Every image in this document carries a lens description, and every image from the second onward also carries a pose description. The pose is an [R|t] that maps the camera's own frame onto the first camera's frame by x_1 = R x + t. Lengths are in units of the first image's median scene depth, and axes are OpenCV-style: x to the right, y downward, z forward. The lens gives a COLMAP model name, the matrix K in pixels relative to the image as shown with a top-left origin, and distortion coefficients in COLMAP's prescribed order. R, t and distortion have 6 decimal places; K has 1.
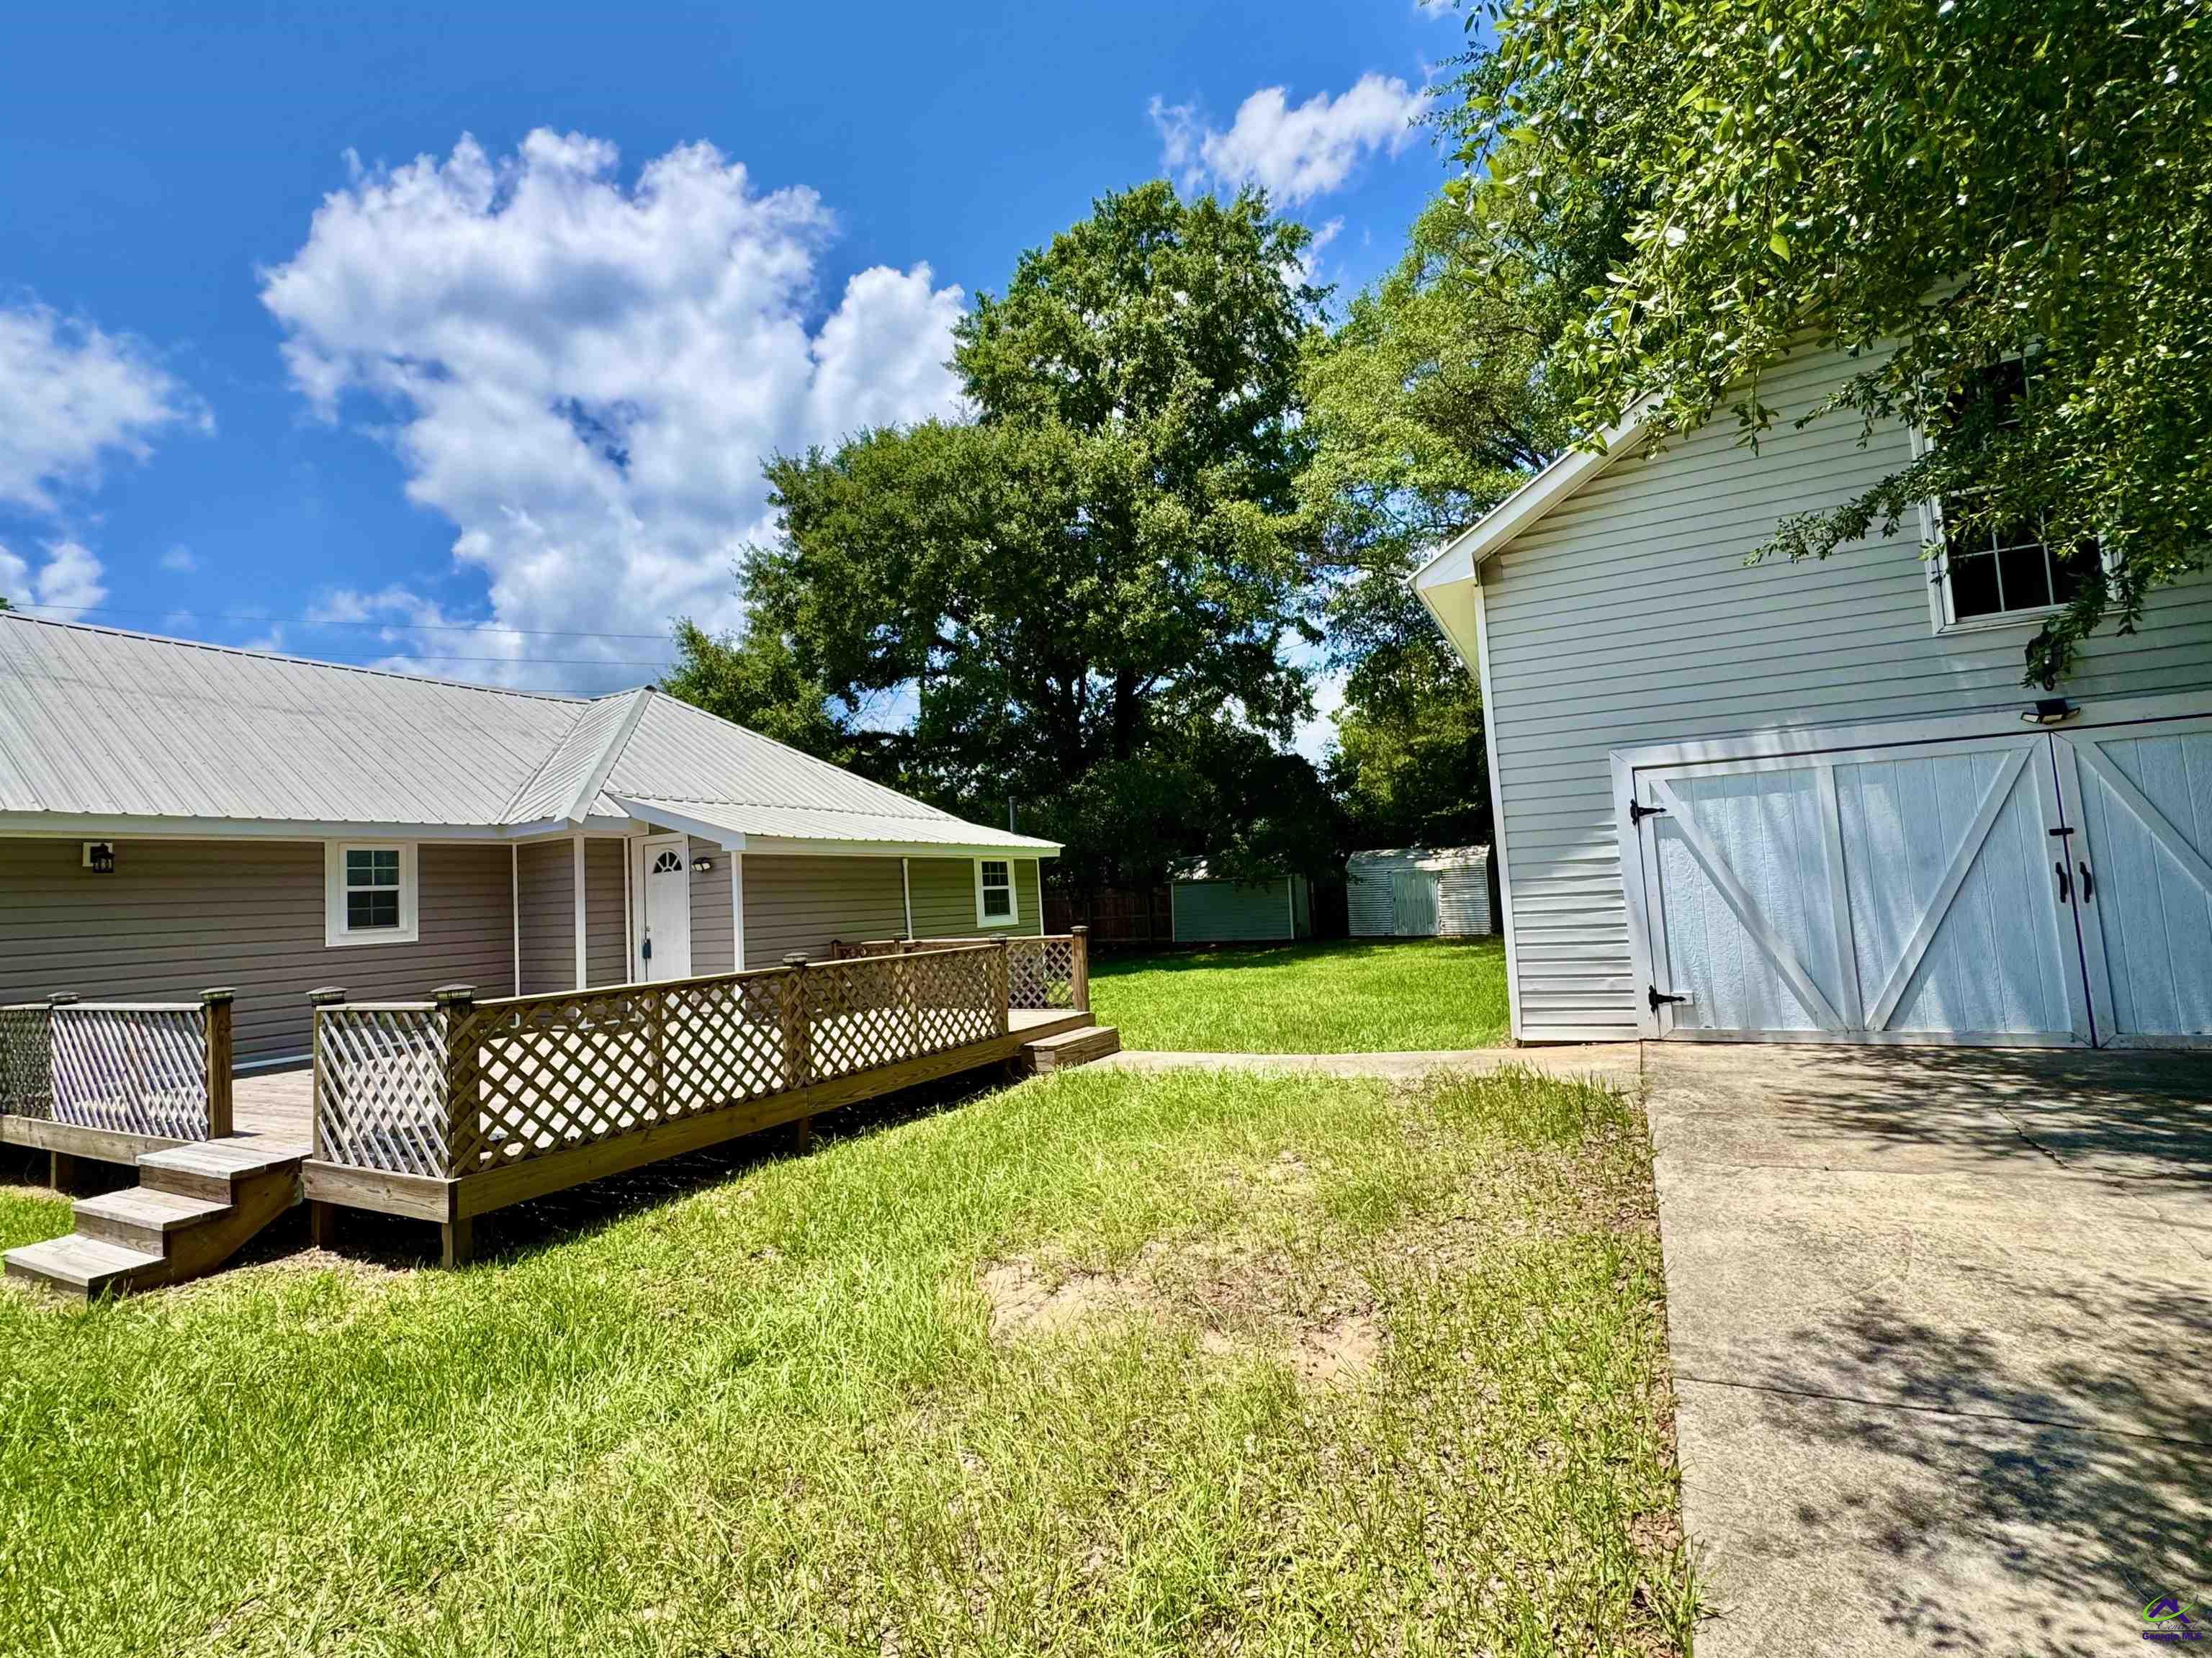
lens RADIAL K [[968.7, 0, 1106.1], [0, 968.7, 822.9], [0, 0, 1]] dist [-0.003970, 0.001113]
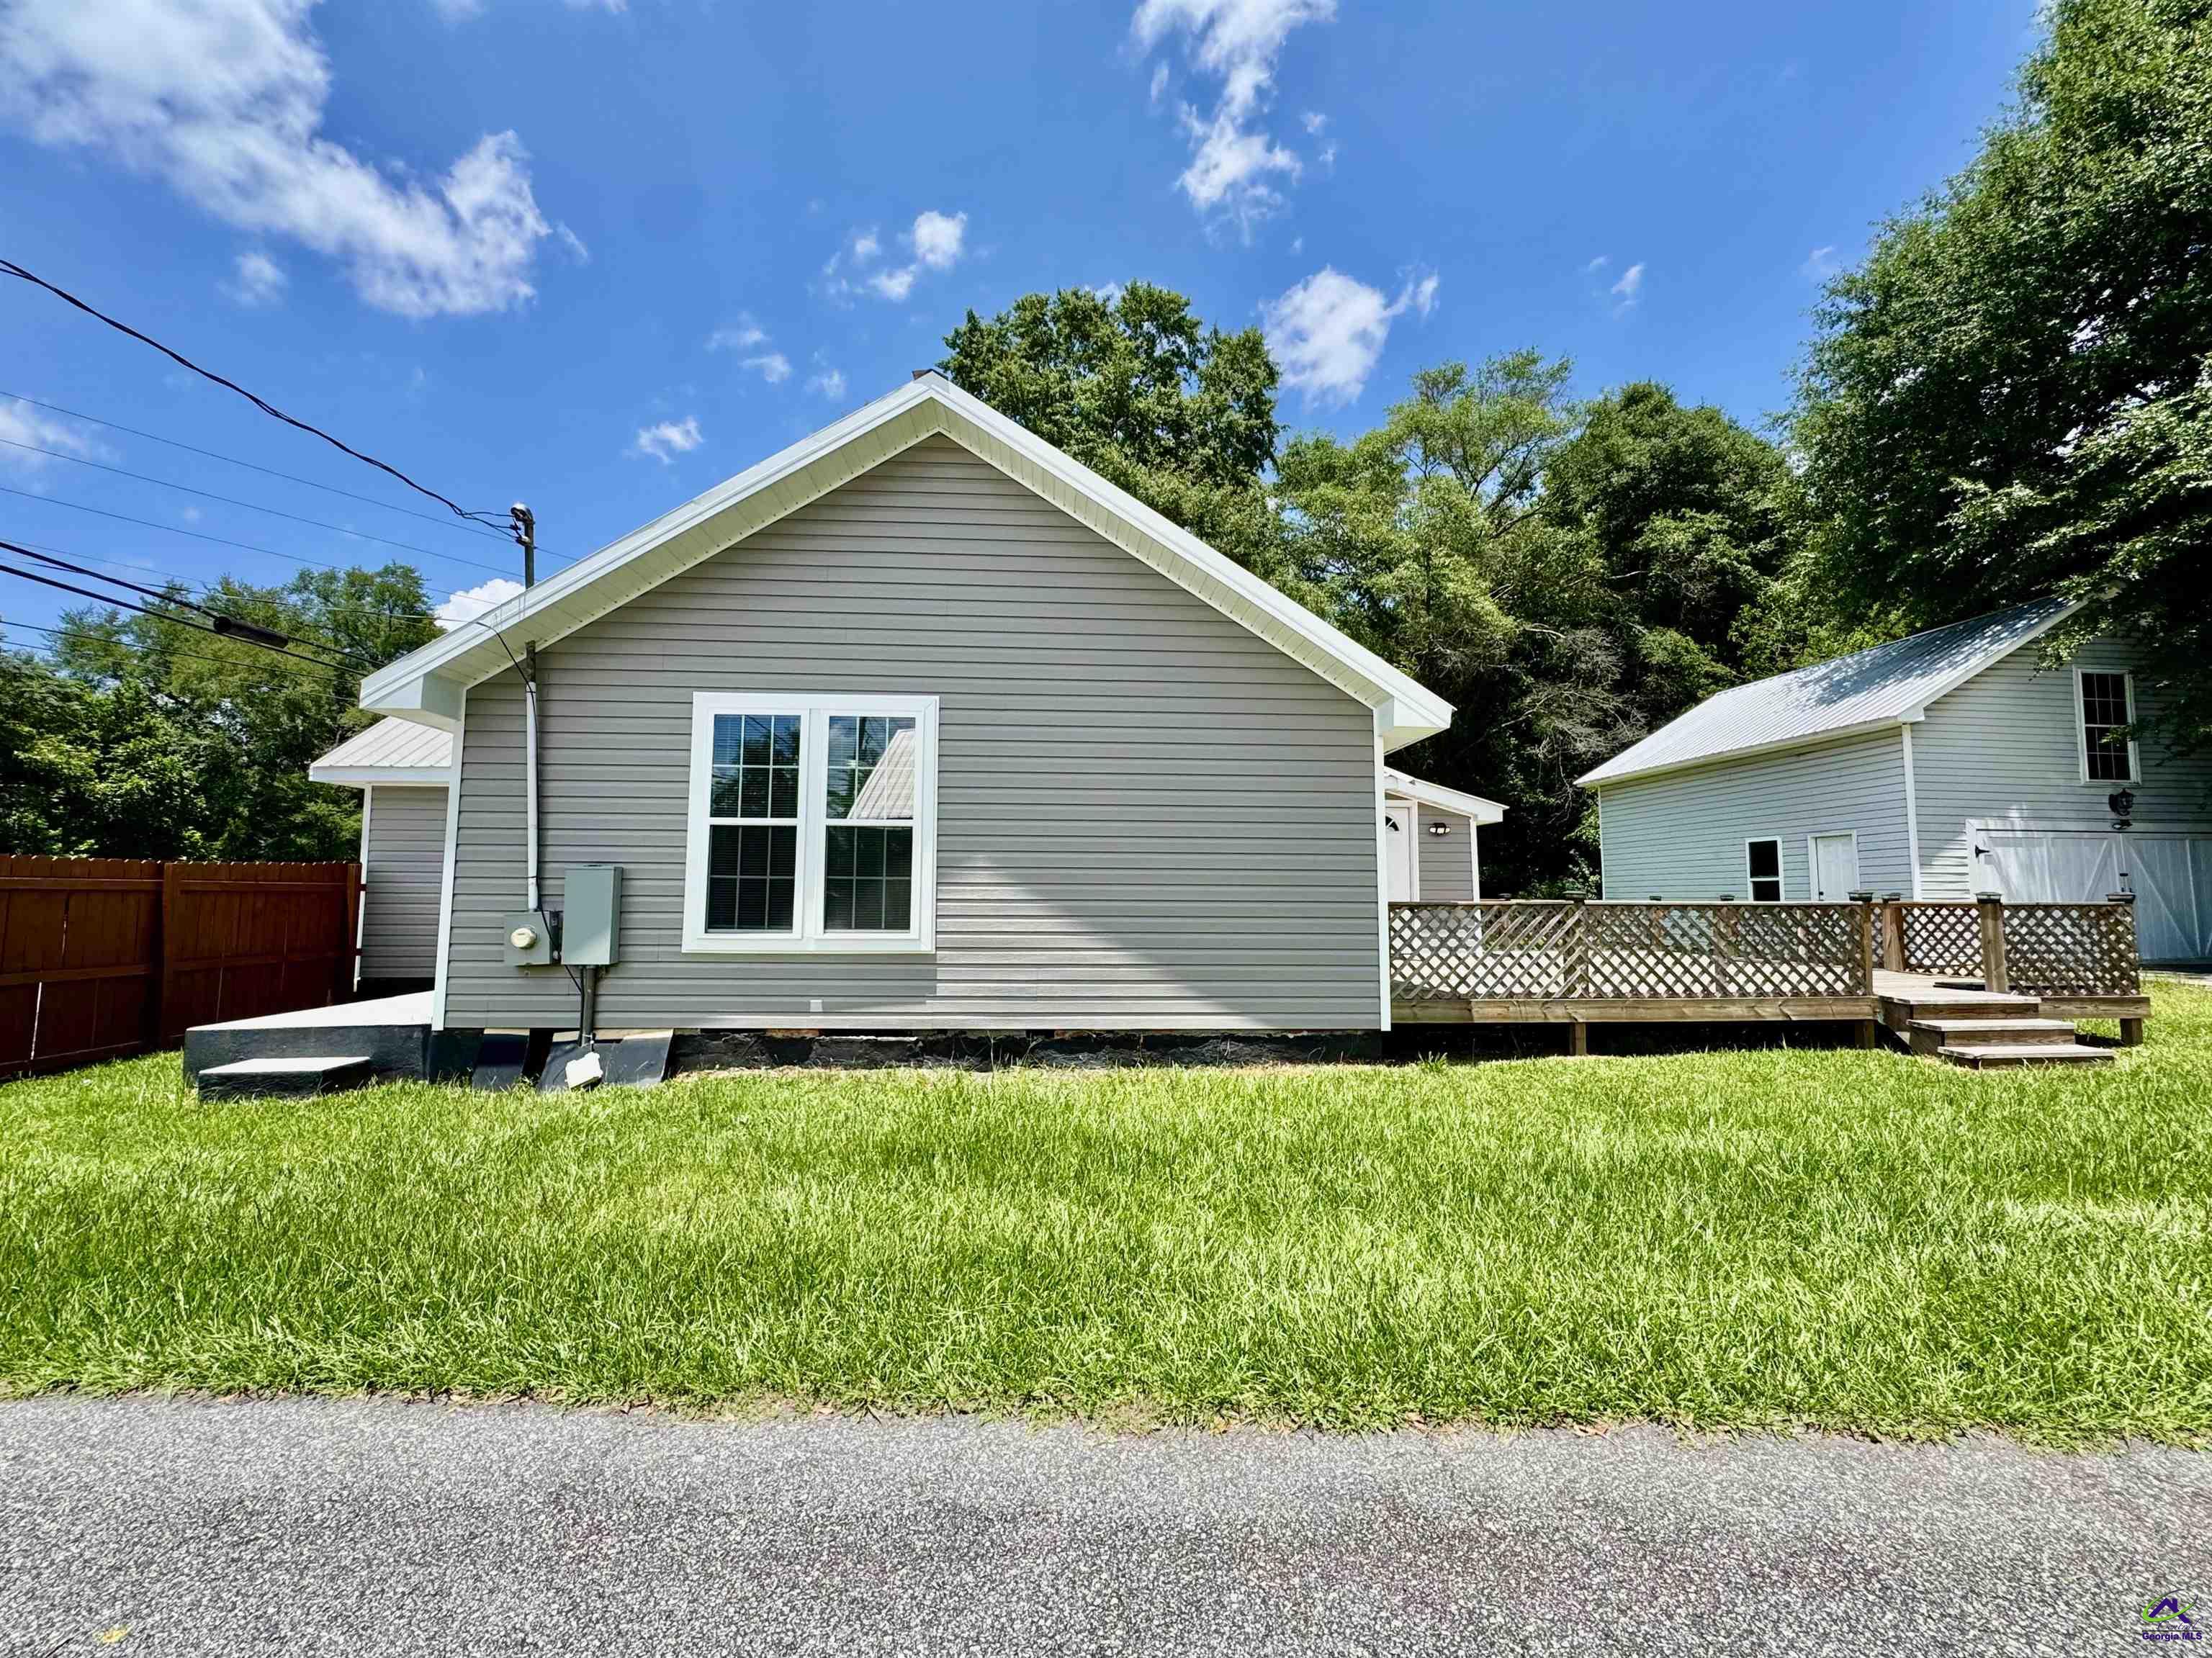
lens RADIAL K [[883.9, 0, 1128.1], [0, 883.9, 810.4], [0, 0, 1]] dist [-0.006037, 0.001010]
pose [[0.859994, 0.108441, 0.498650, -1.410306], [-0.092726, 0.994101, -0.056267, 0.127810], [-0.501809, 0.002151, 0.864976, 0.224443]]
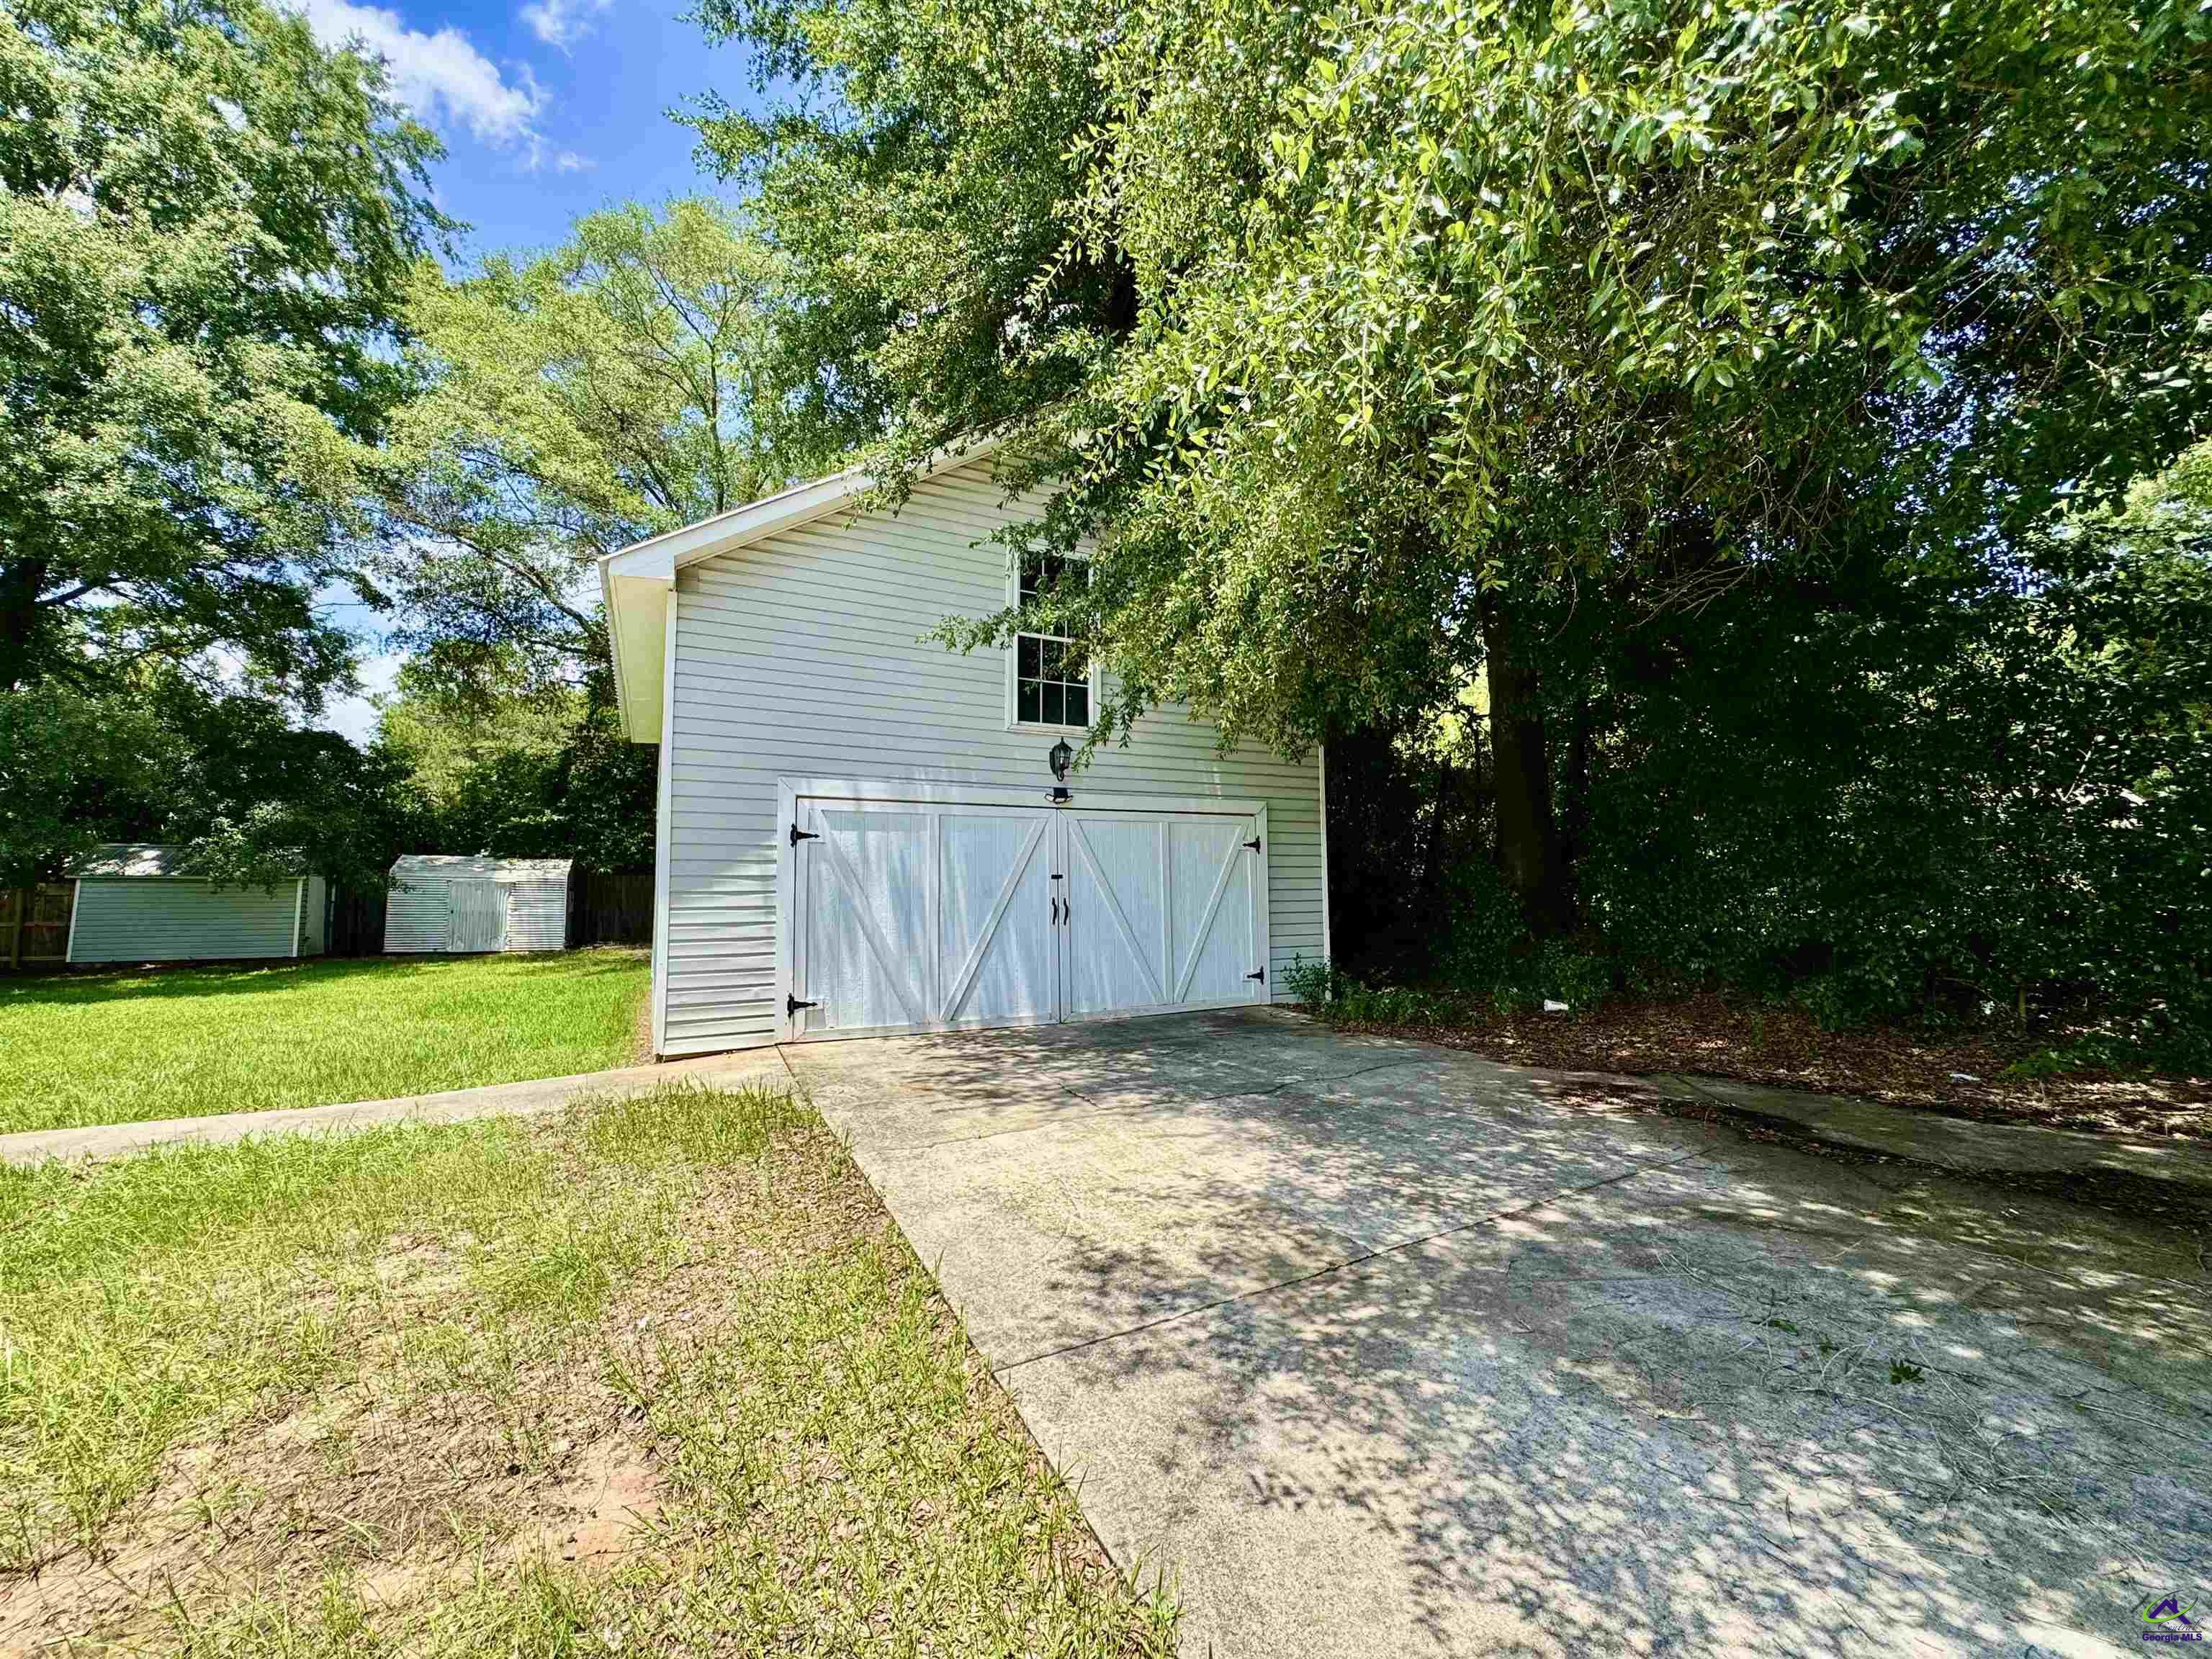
lens RADIAL K [[884.0, 0, 1092.1], [0, 884.0, 818.8], [0, 0, 1]] dist [-0.006037, 0.001010]
pose [[0.588230, 0.116762, 0.800220, -0.043583], [-0.088533, 0.992872, -0.079793, 0.015520], [-0.803833, -0.023909, 0.594375, 0.098446]]
